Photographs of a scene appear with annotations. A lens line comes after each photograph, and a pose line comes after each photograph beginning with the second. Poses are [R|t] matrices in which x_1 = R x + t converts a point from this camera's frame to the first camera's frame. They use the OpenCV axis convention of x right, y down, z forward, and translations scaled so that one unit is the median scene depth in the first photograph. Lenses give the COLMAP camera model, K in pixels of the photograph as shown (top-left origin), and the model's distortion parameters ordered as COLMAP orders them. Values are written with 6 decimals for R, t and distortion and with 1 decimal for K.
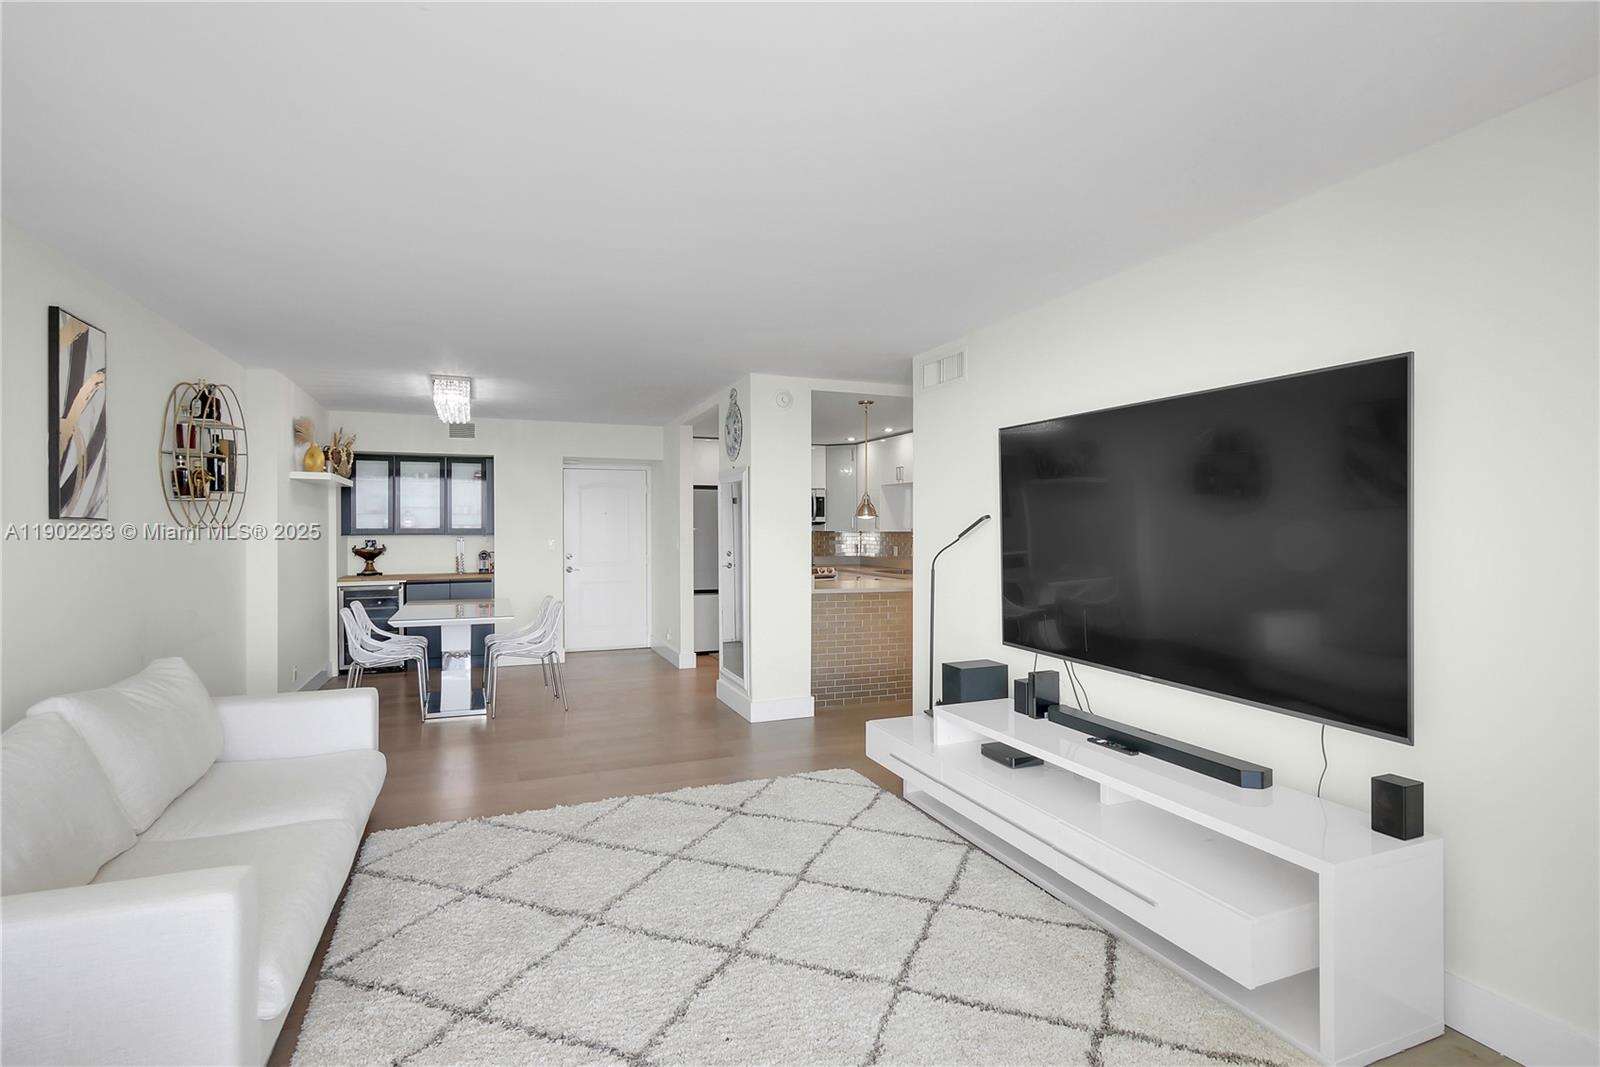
lens RADIAL K [[750.1, 0, 800.0], [0, 750.1, 533.5], [0, 0, 1]] dist [-0.001326, -0.000721]
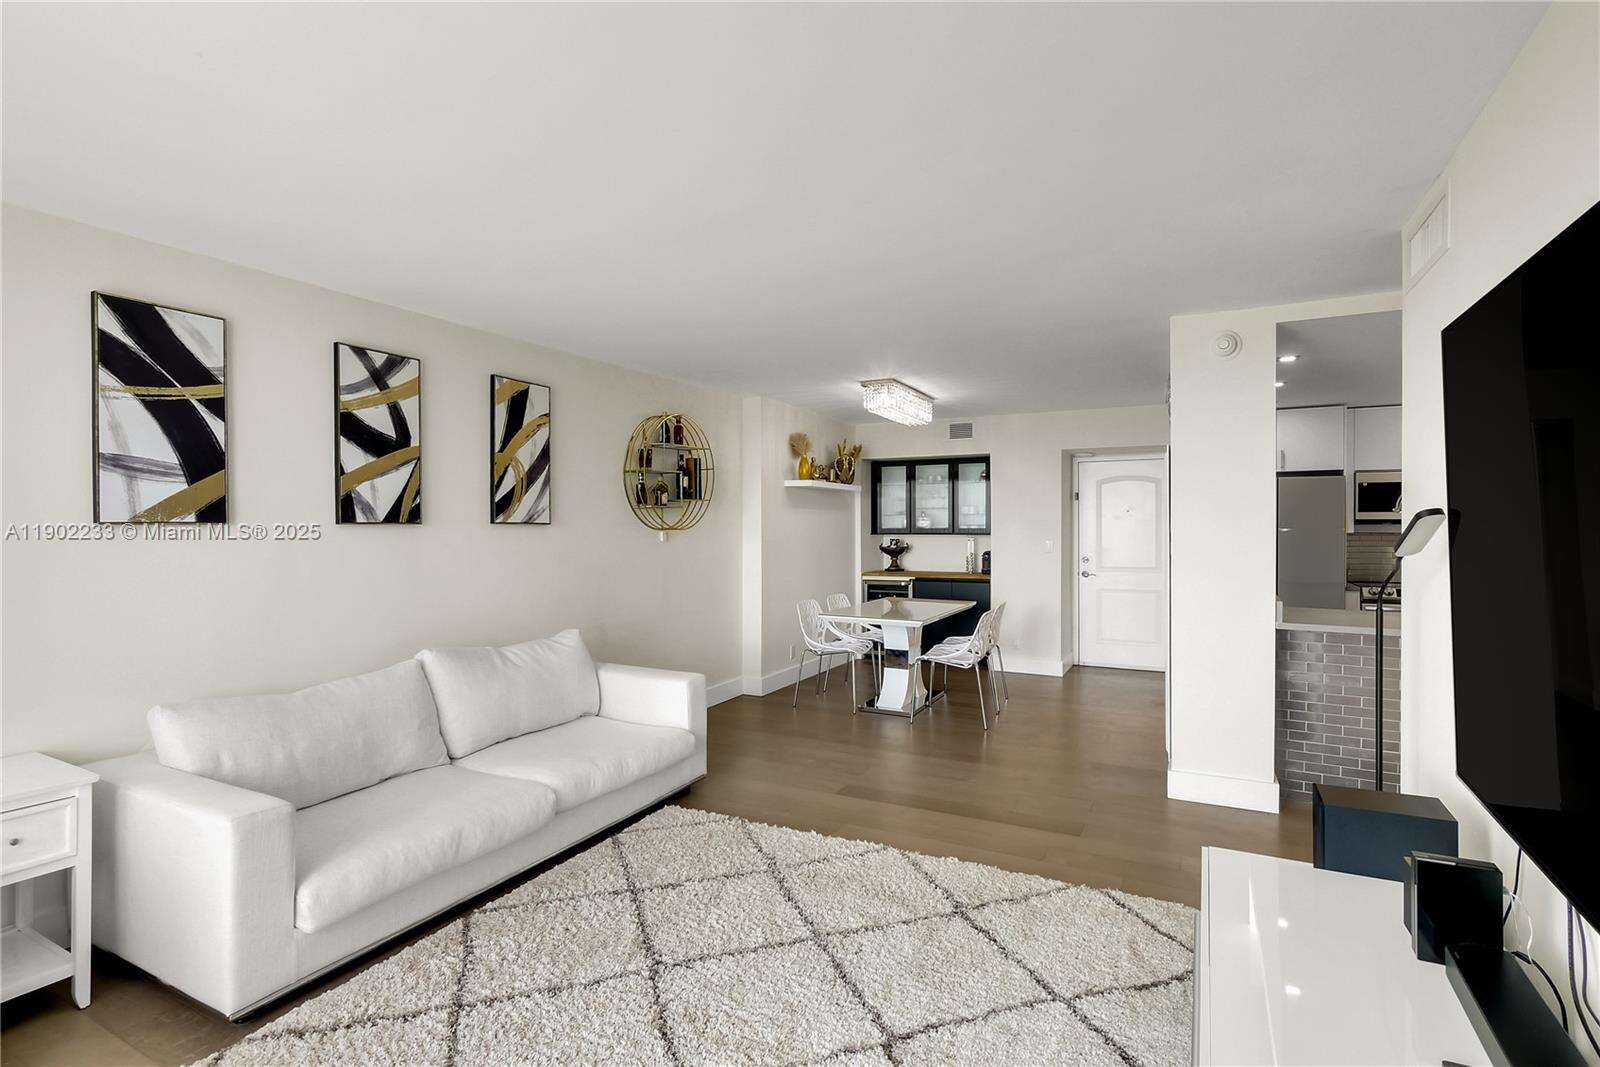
lens RADIAL K [[750.1, 0, 800.0], [0, 750.1, 533.5], [0, 0, 1]] dist [-0.001326, -0.000721]
pose [[0.663824, 0.004689, -0.747875, 0.203796], [-0.003455, 0.999989, 0.003203, -0.003246], [0.747881, 0.000457, 0.663832, 0.216422]]
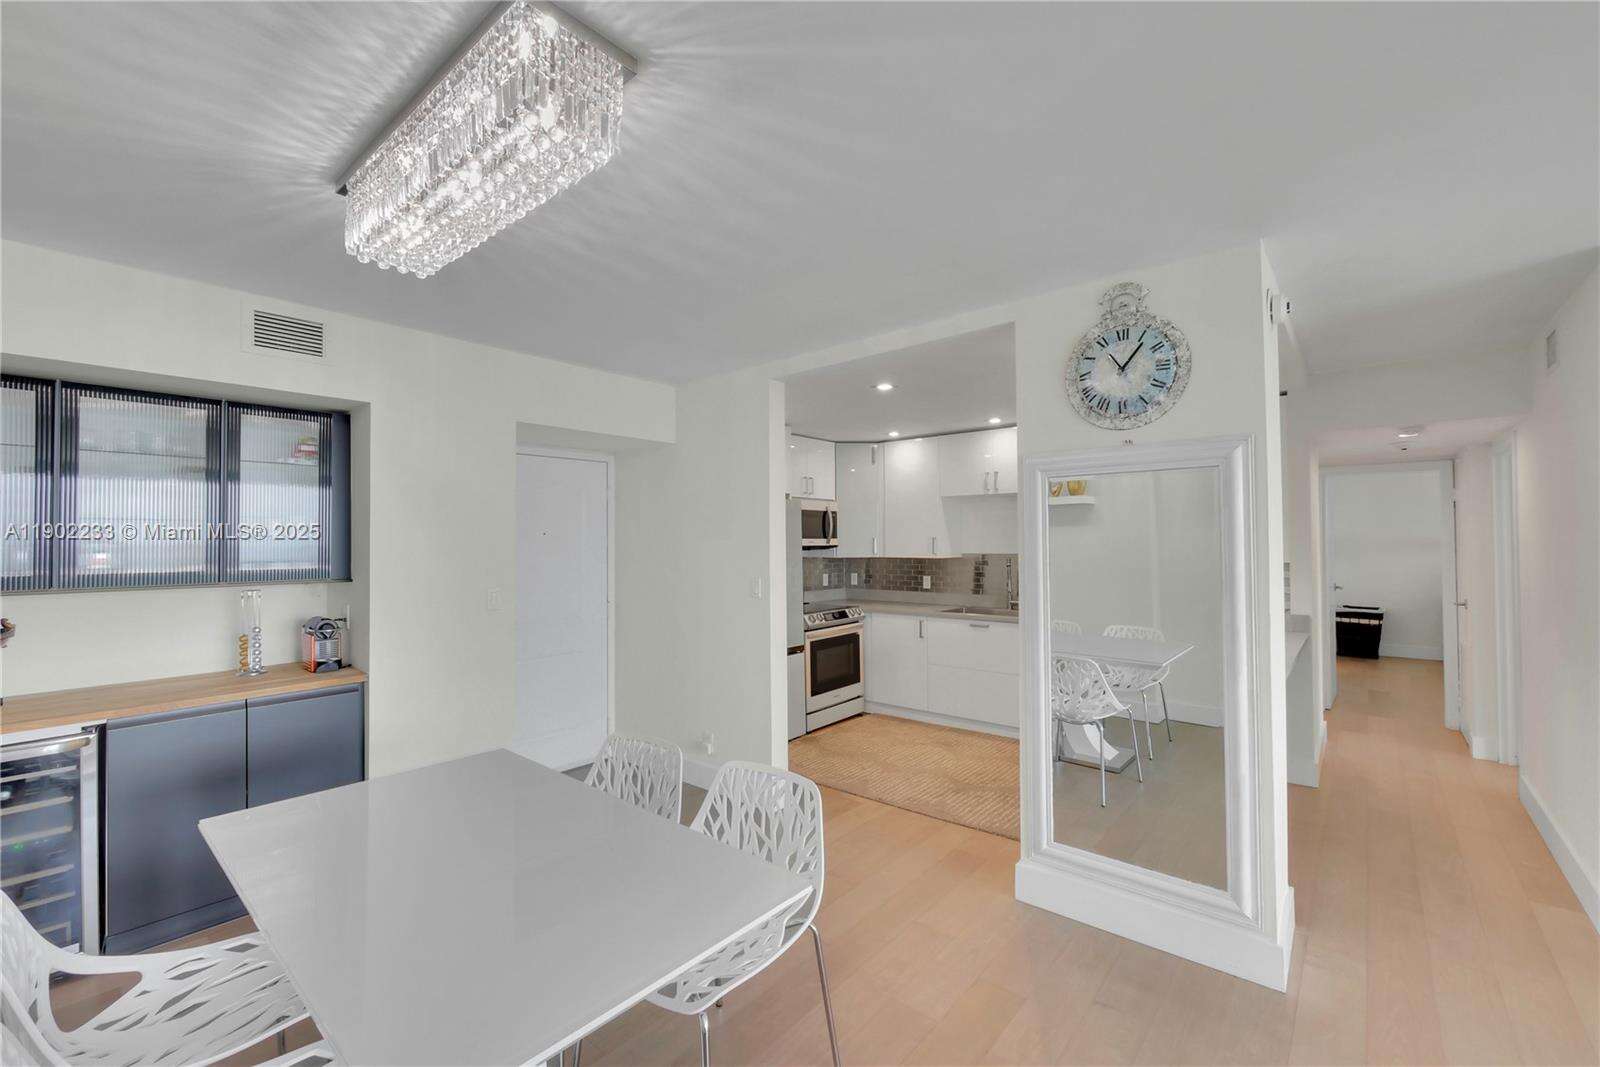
lens RADIAL K [[656.9, 0, 800.0], [0, 656.9, 533.5], [0, 0, 1]] dist [0.001042, 0.000210]
pose [[0.890345, -0.000797, 0.455285, -0.468969], [0.012456, 0.999667, -0.022609, -0.020620], [-0.455115, 0.025801, 0.890059, 0.707097]]
